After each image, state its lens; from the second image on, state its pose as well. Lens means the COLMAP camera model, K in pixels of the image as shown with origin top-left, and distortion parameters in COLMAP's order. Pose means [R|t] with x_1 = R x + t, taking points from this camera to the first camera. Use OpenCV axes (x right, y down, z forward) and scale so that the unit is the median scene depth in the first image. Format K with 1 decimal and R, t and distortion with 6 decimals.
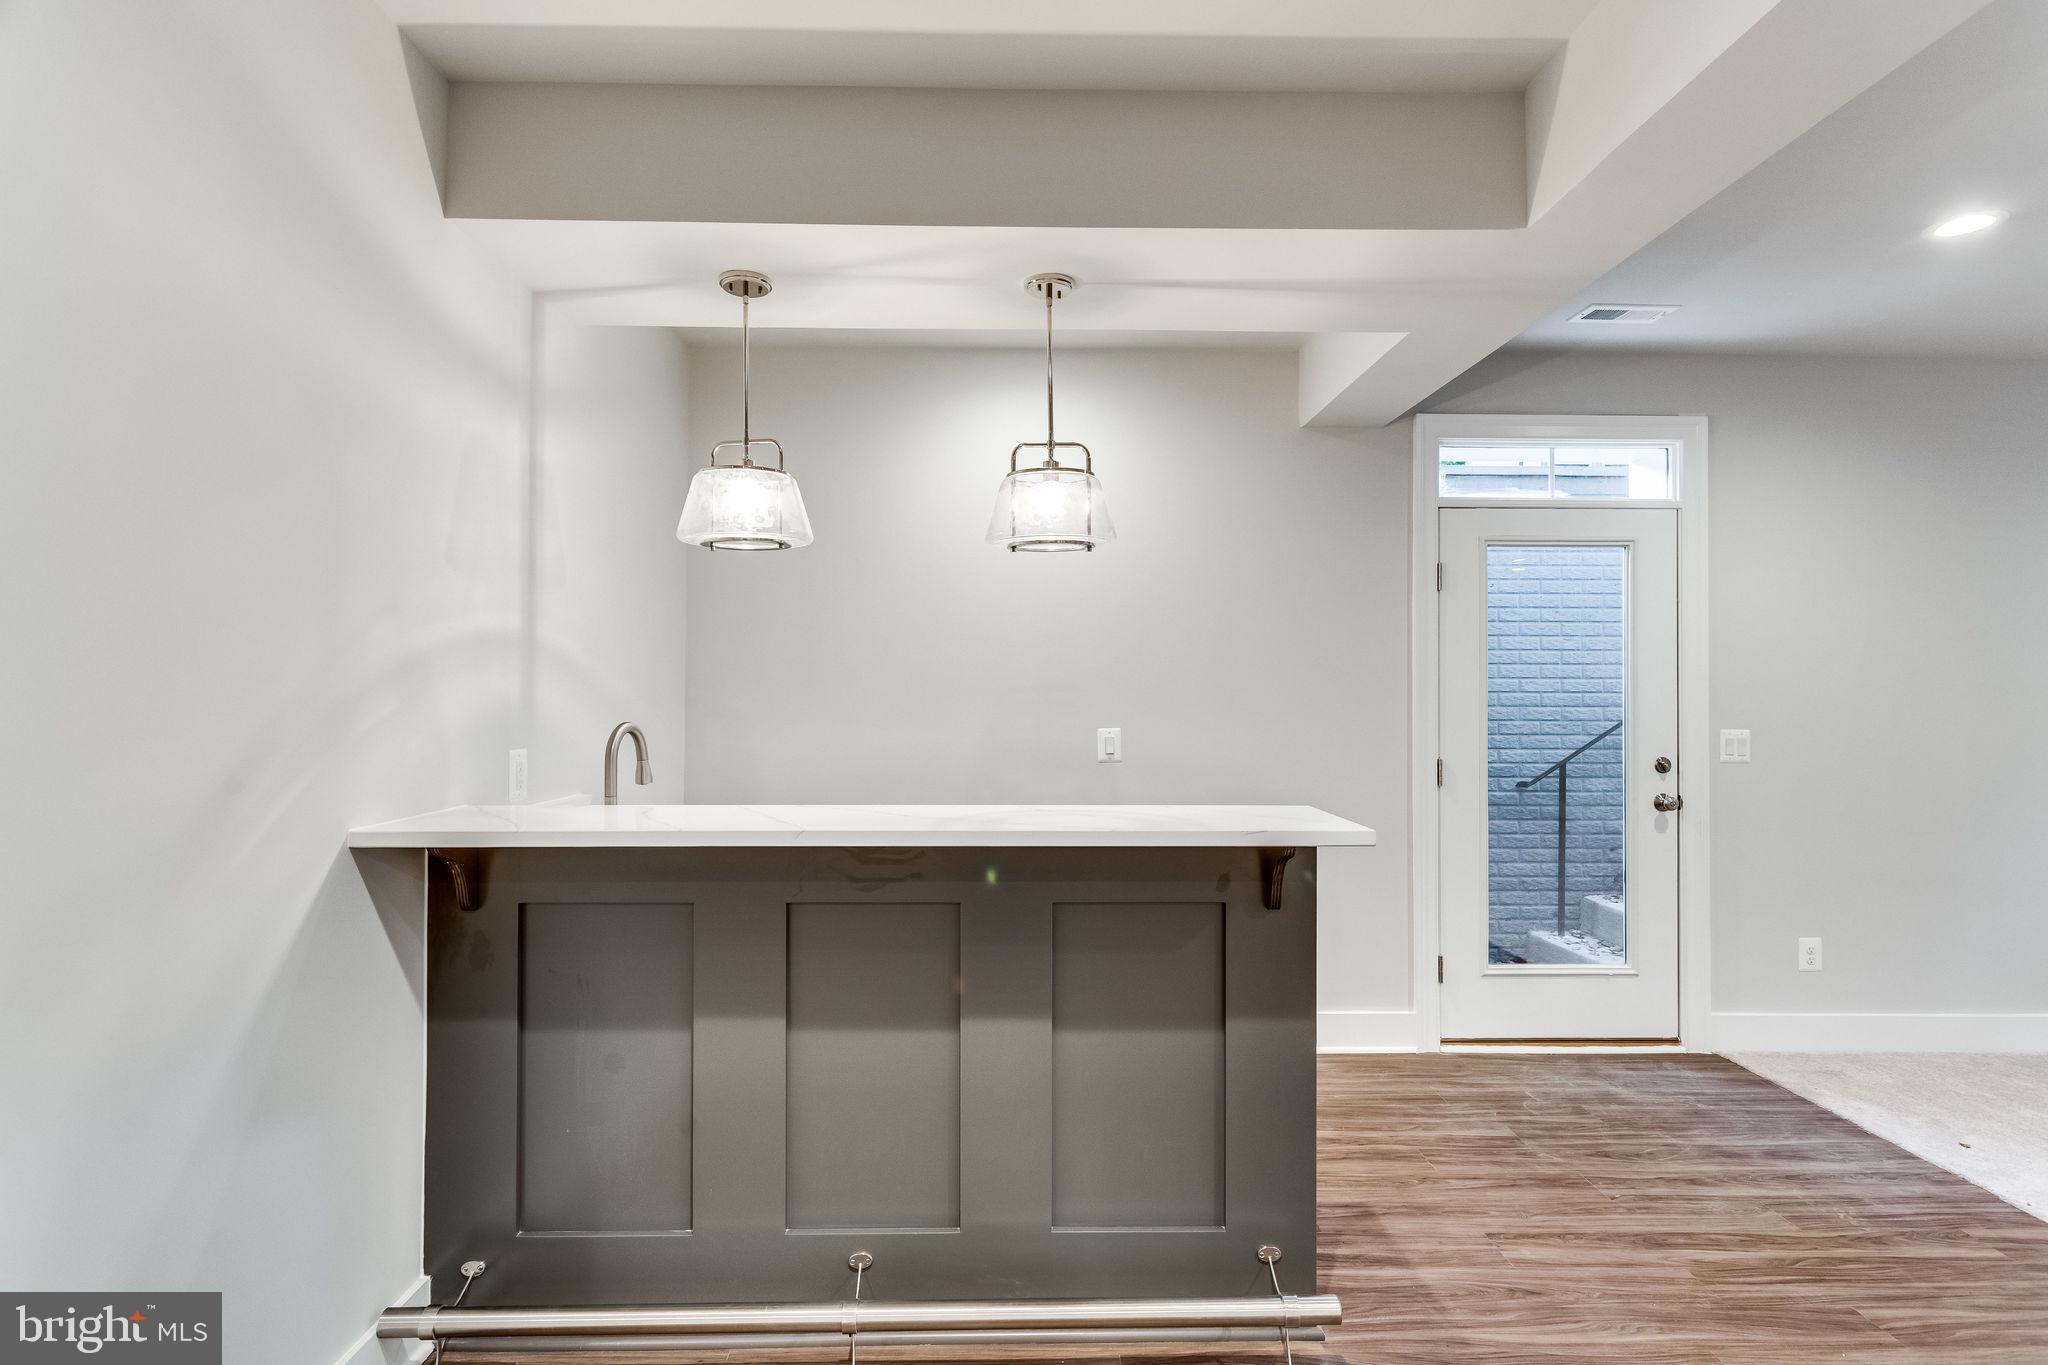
lens RADIAL K [[992.0, 0, 1042.0], [0, 992.0, 687.0], [0, 0, 1]] dist [0.000287, -0.002268]
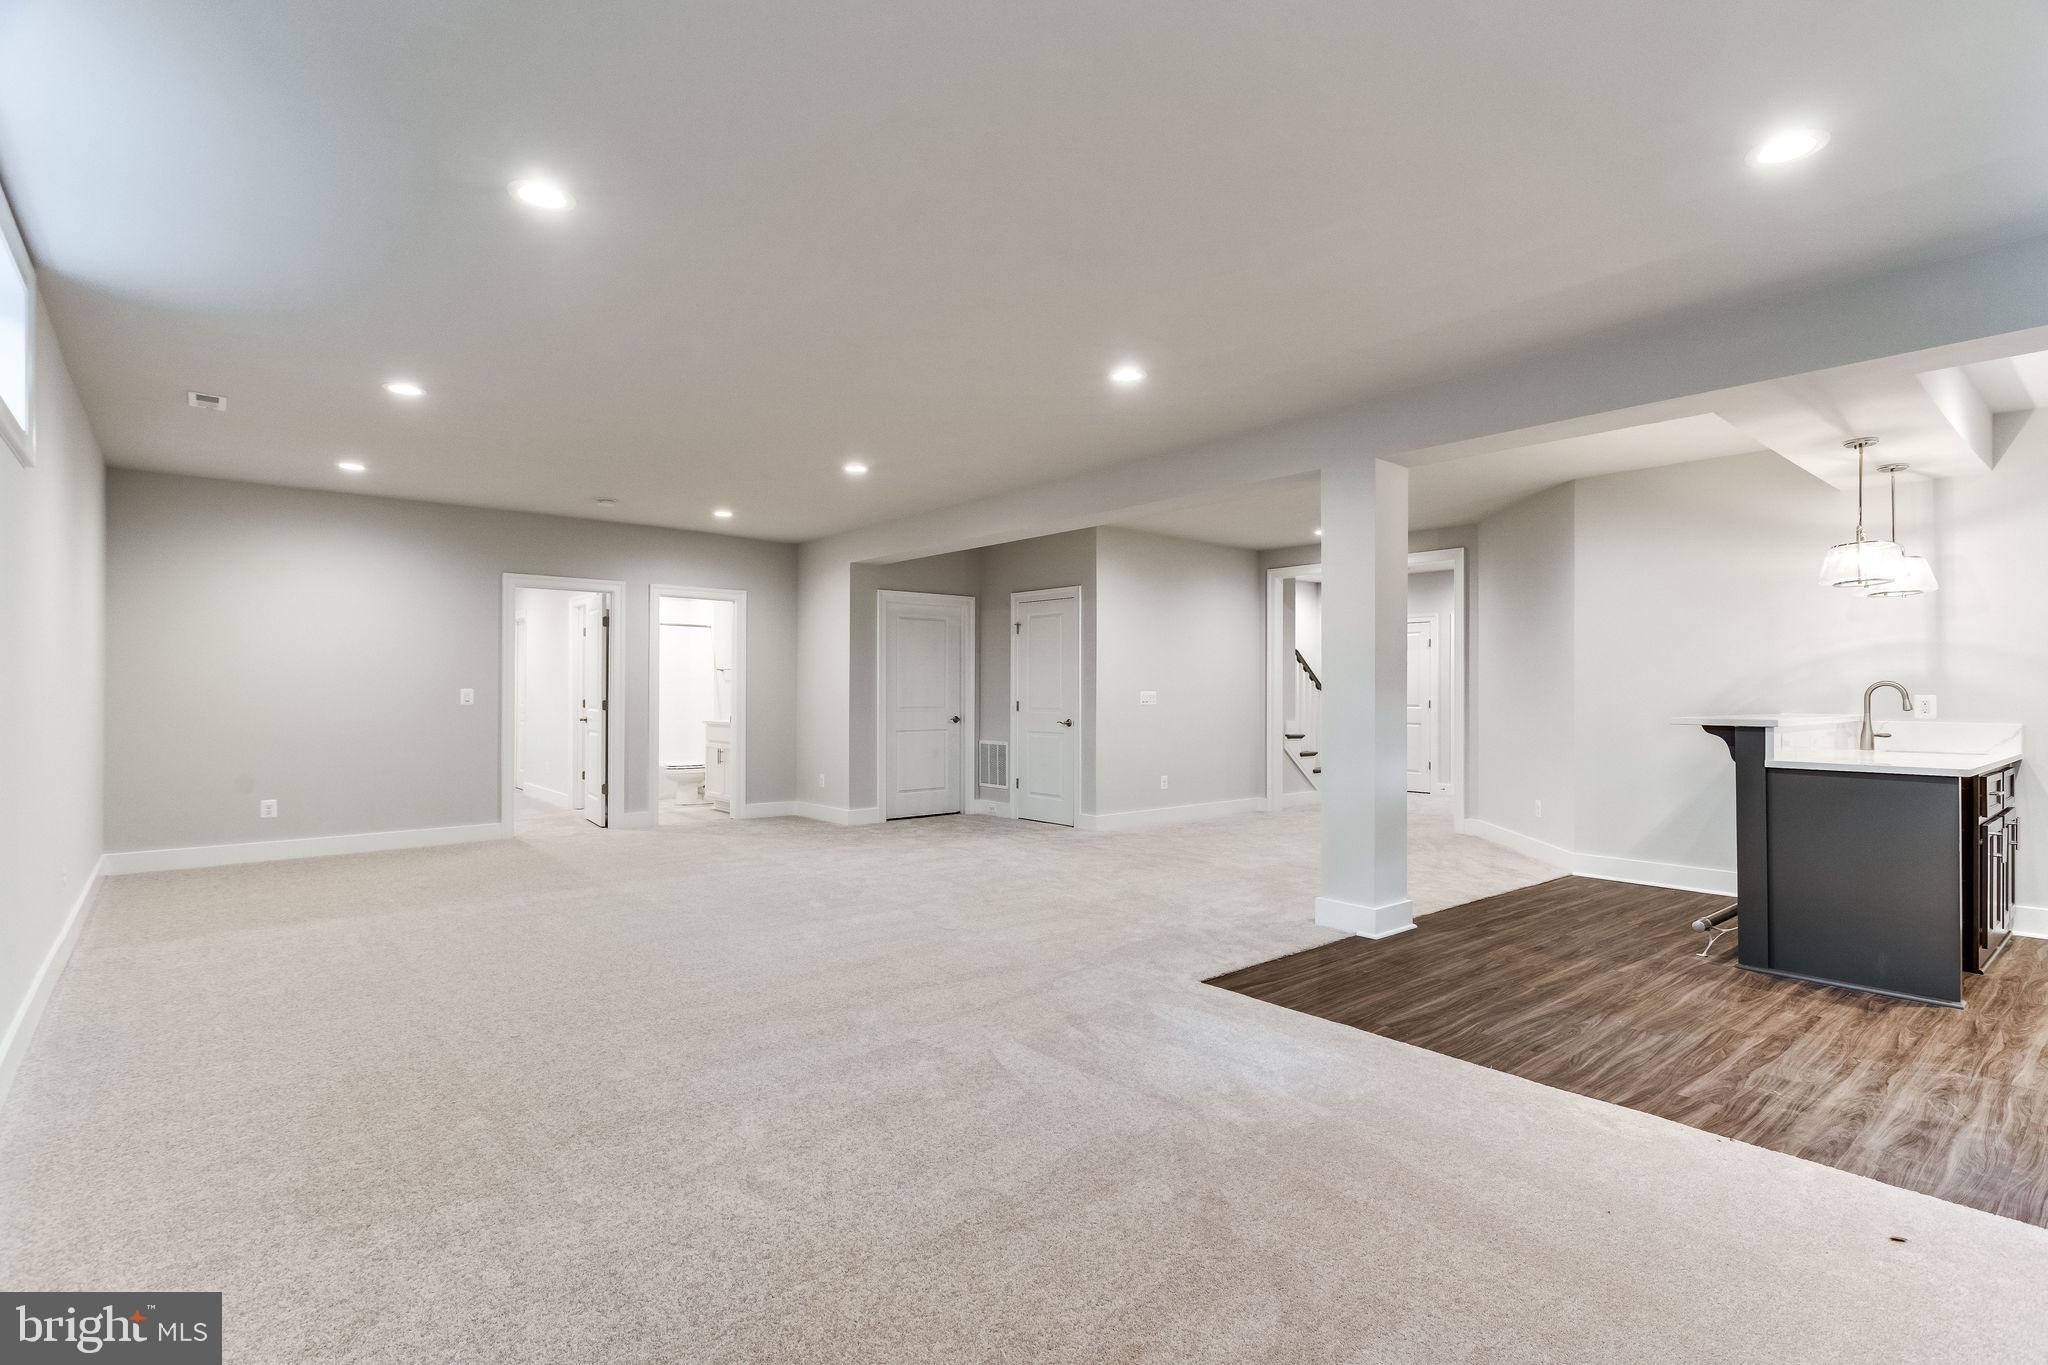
lens RADIAL K [[992.0, 0, 1042.0], [0, 992.0, 687.0], [0, 0, 1]] dist [0.000287, -0.002268]
pose [[-0.766562, -0.014078, -0.642016, 2.122033], [-0.011138, 0.999901, -0.008627, 0.074772], [0.642074, 0.000538, -0.766643, 1.277963]]
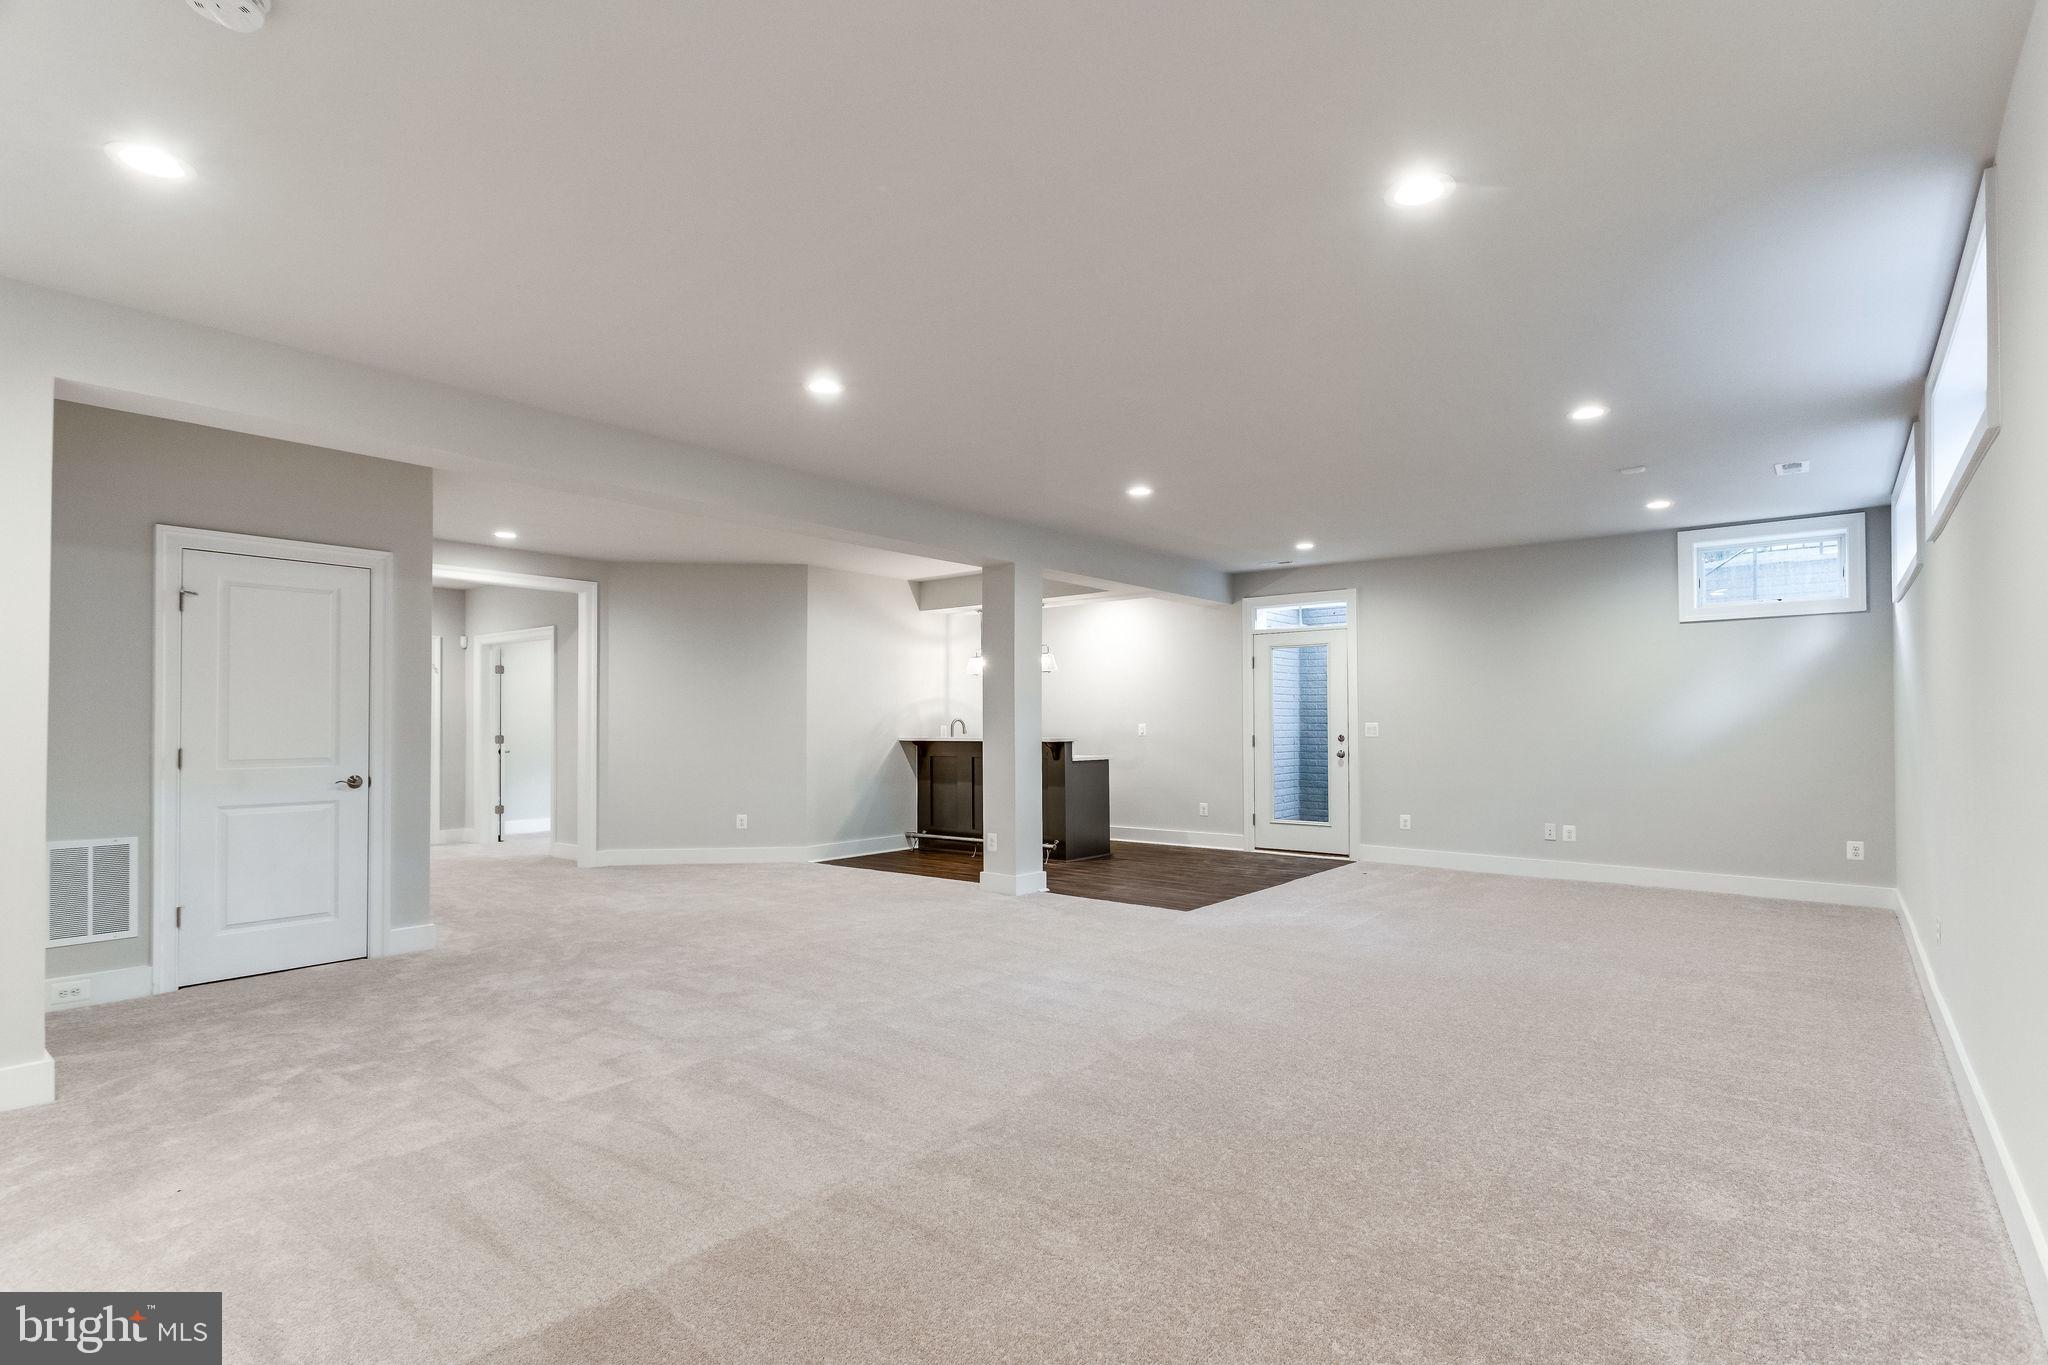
lens RADIAL K [[992.0, 0, 1042.0], [0, 992.0, 687.0], [0, 0, 1]] dist [0.000287, -0.002268]
pose [[0.776286, -0.032805, -0.629526, 2.172505], [0.007608, 0.999060, -0.042680, 0.072937], [0.630335, 0.028343, 0.775806, -1.773740]]
